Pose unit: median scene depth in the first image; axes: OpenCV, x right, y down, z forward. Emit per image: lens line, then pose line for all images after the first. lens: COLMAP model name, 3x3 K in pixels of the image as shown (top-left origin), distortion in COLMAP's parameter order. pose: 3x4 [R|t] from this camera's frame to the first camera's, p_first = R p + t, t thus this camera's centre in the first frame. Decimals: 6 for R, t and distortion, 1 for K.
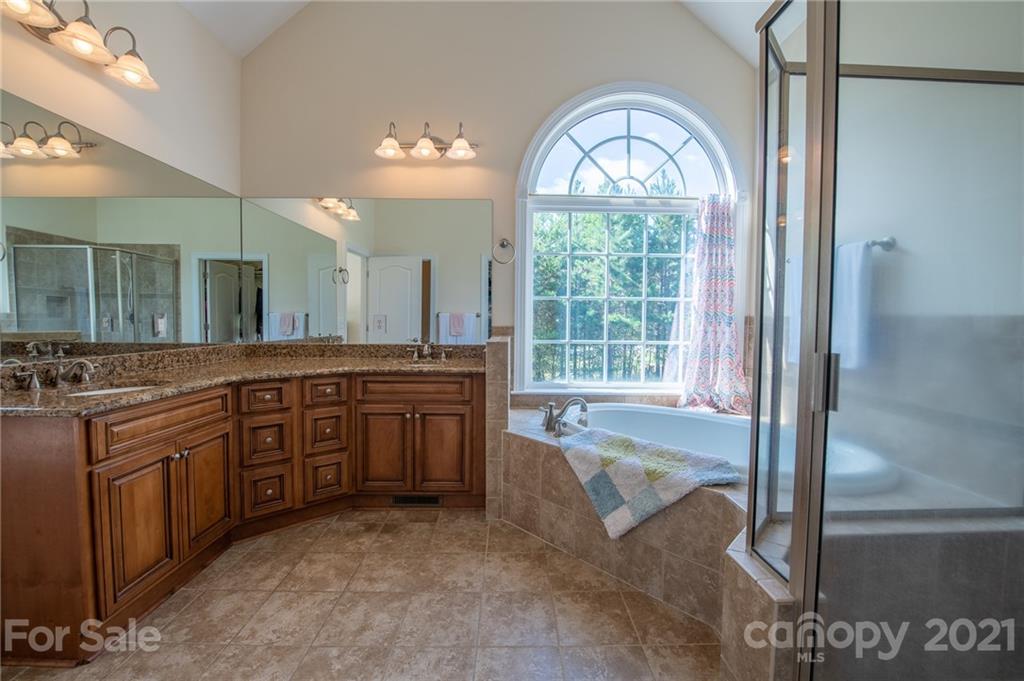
lens RADIAL K [[407.8, 0, 513.0], [0, 407.8, 337.1], [0, 0, 1]] dist [-0.015027, -0.000875]
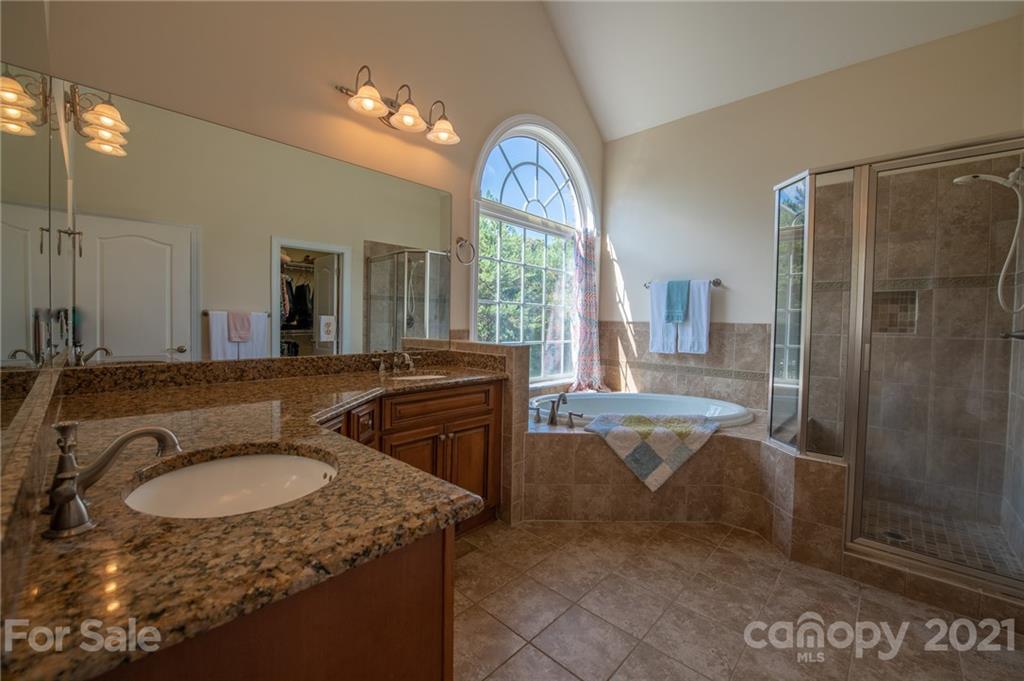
lens RADIAL K [[407.8, 0, 508.3], [0, 407.8, 338.5], [0, 0, 1]] dist [-0.015027, -0.000875]
pose [[0.697181, -0.023635, 0.716505, -0.755898], [0.021134, 0.999700, 0.012412, -0.018873], [-0.716583, 0.006490, 0.697471, 0.310434]]
